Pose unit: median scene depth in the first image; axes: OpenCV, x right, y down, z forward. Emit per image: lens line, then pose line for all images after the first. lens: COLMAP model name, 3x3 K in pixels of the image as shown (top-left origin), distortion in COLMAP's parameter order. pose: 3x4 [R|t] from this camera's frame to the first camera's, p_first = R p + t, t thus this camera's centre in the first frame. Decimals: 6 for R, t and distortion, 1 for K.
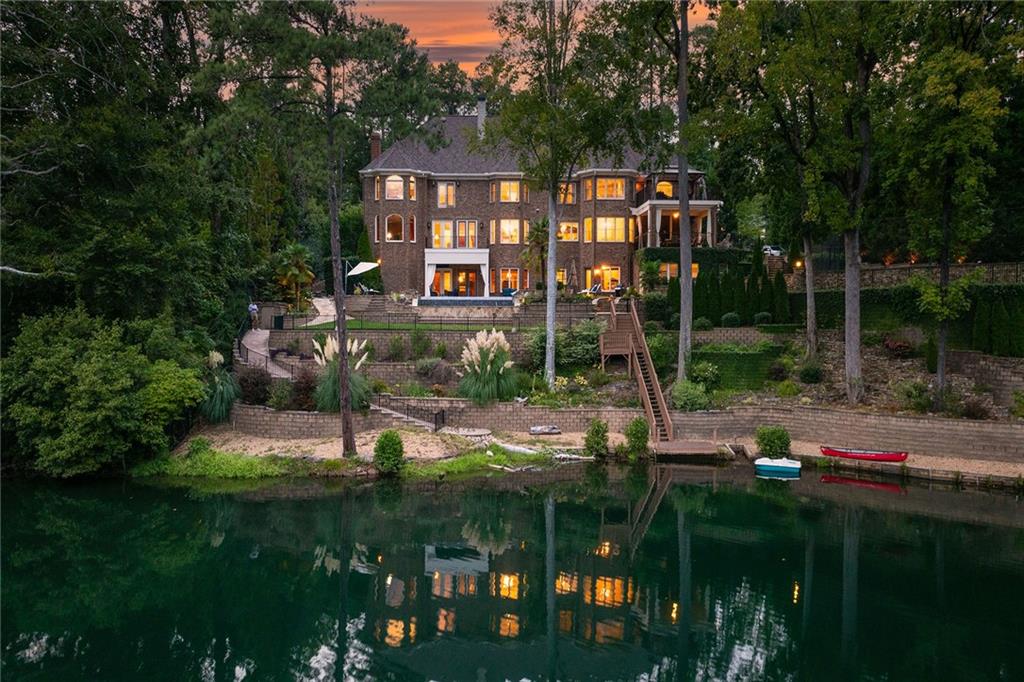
lens RADIAL K [[735.2, 0, 513.5], [0, 735.2, 342.5], [0, 0, 1]] dist [-0.034386, 0.023097]
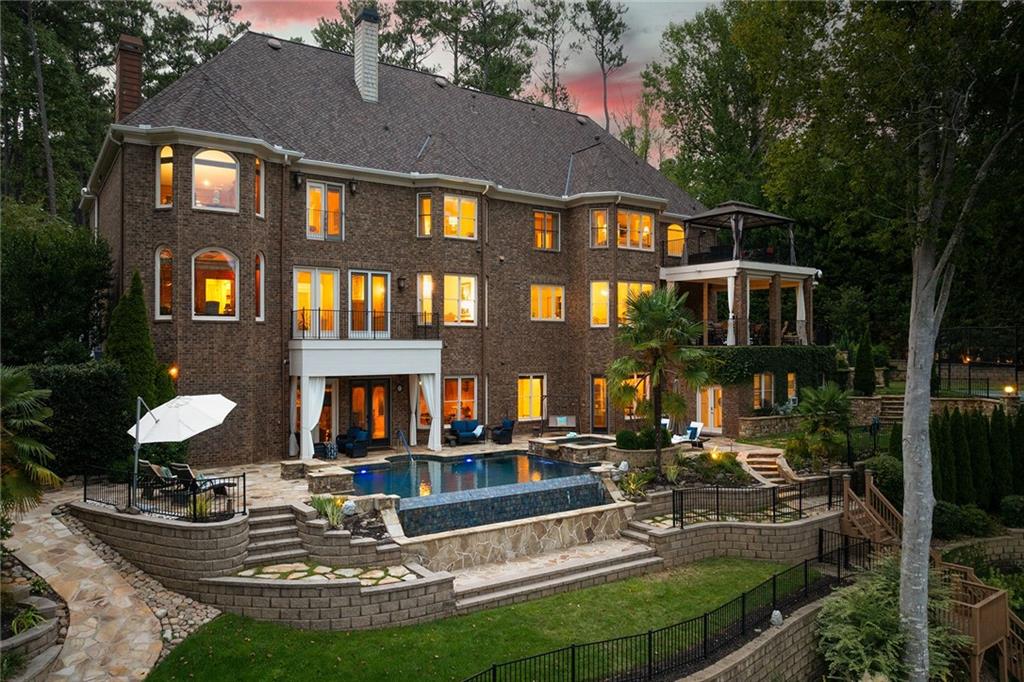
lens RADIAL K [[735.2, 0, 526.6], [0, 735.2, 345.2], [0, 0, 1]] dist [-0.034386, 0.023097]
pose [[0.839745, -0.000743, 0.542980, -0.315085], [0.011796, 0.999788, -0.016876, -0.155382], [-0.542853, 0.020576, 0.839576, 0.788988]]
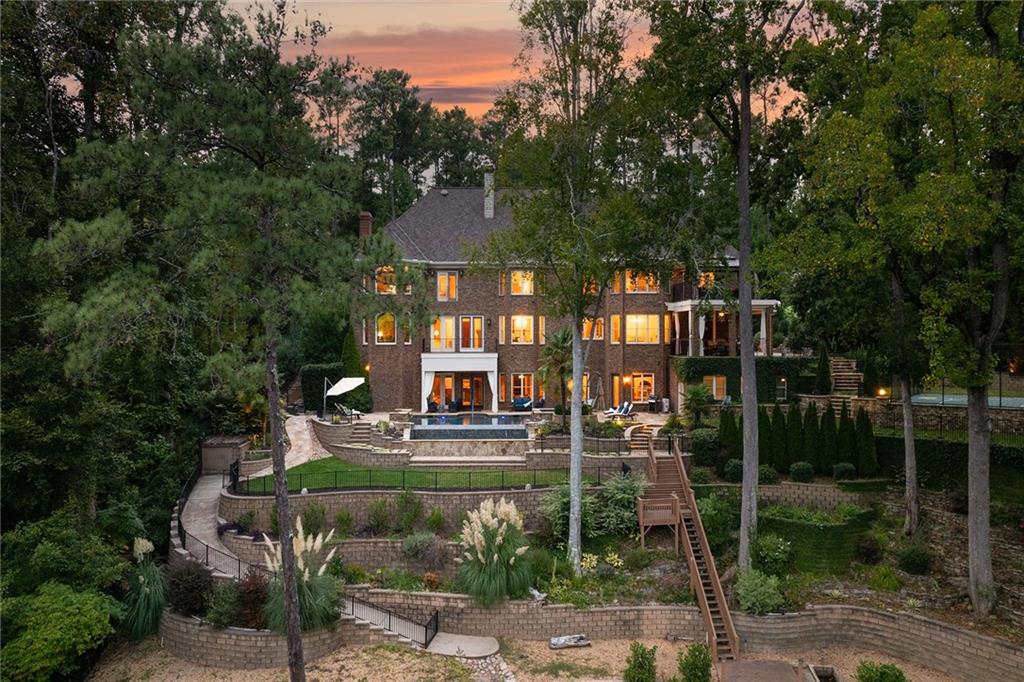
lens RADIAL K [[735.2, 0, 512.0], [0, 735.2, 341.9], [0, 0, 1]] dist [-0.034386, 0.023097]
pose [[0.999829, -0.002655, -0.018319, -0.002001], [0.002223, 0.999719, -0.023580, -0.161339], [0.018376, 0.023535, 0.999554, 0.214557]]
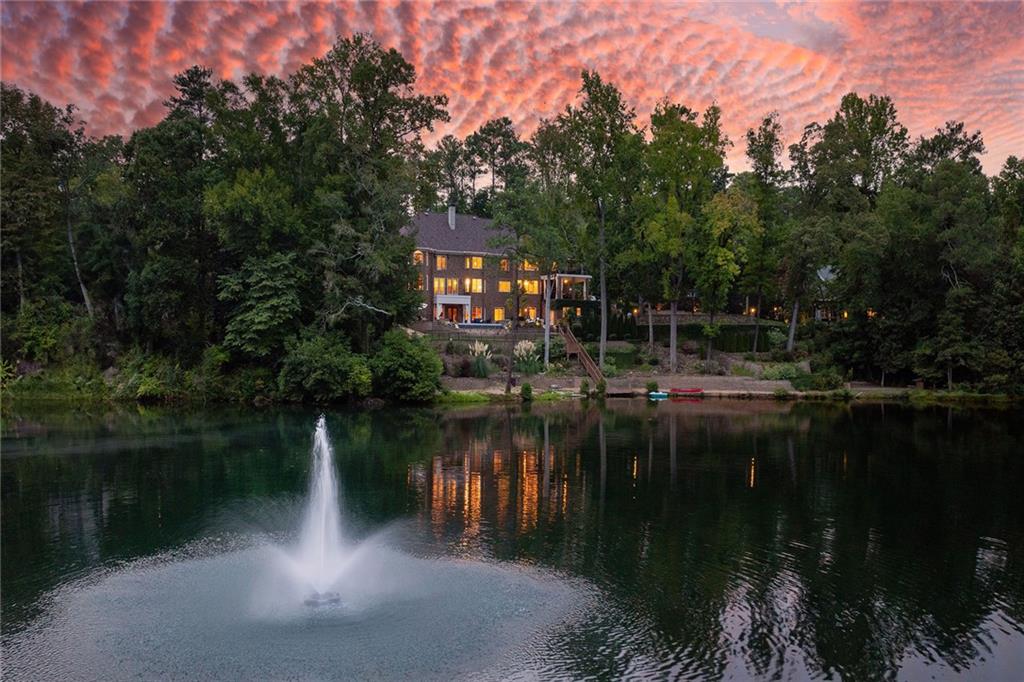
lens RADIAL K [[813.8, 0, 490.0], [0, 813.8, 341.3], [0, 0, 1]] dist [-0.010891, -0.001669]
pose [[0.913940, 0.008860, 0.405753, -1.043470], [0.002420, 0.999625, -0.027279, 0.046418], [-0.405842, 0.025913, 0.913576, -1.063510]]
